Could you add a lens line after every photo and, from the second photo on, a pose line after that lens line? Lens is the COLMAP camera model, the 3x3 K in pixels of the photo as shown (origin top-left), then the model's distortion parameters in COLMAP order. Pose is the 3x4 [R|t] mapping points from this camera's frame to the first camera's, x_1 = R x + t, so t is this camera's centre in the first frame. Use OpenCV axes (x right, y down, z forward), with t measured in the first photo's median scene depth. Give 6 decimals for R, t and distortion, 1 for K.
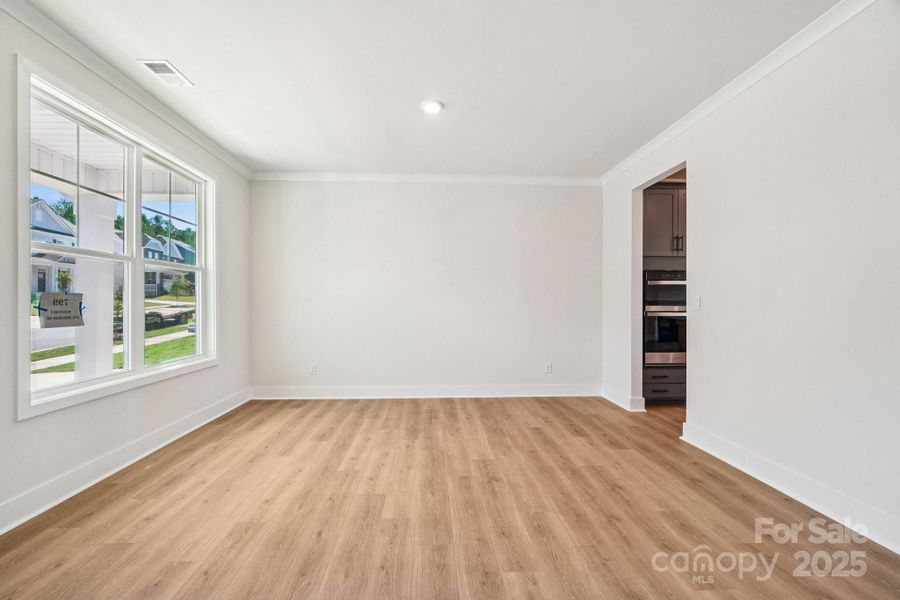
lens RADIAL K [[387.2, 0, 450.0], [0, 387.2, 300.0], [0, 0, 1]] dist [-0.004553, 0.000551]
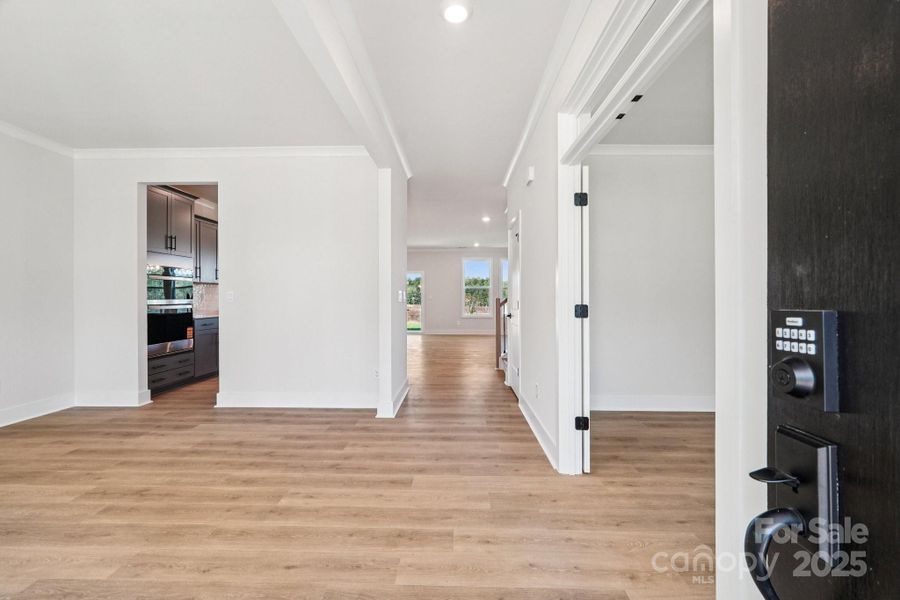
lens RADIAL K [[387.2, 0, 450.0], [0, 387.2, 300.0], [0, 0, 1]] dist [-0.004553, 0.000551]
pose [[0.063349, -0.008759, 0.997953, -0.583424], [-0.007384, 0.999930, 0.009245, 0.000593], [-0.997964, -0.007954, 0.063280, 0.178336]]
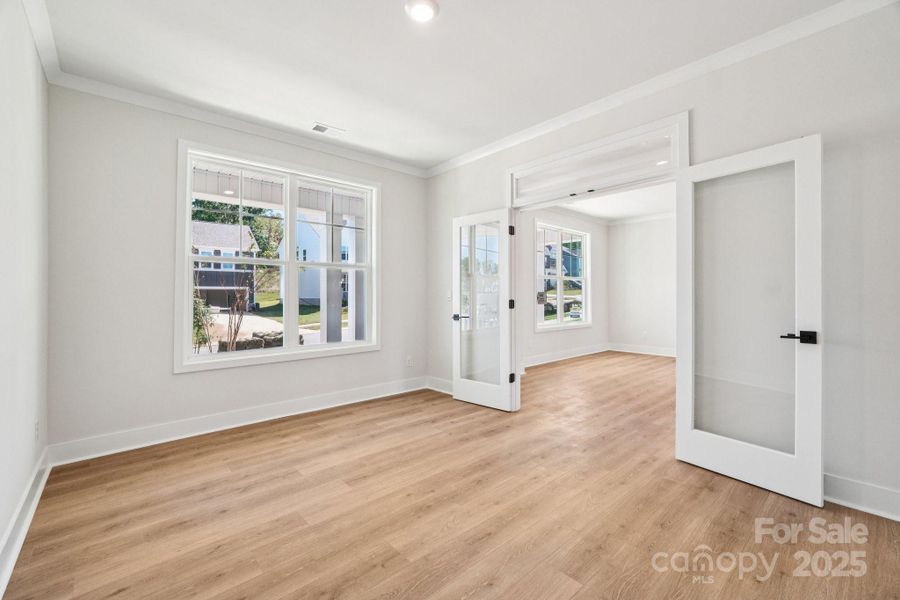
lens RADIAL K [[387.2, 0, 450.0], [0, 387.2, 300.0], [0, 0, 1]] dist [-0.004553, 0.000551]
pose [[0.633427, 0.001326, -0.773801, 0.561680], [0.012289, 0.999855, 0.011773, -0.001444], [0.773705, -0.016966, 0.633319, -0.970342]]
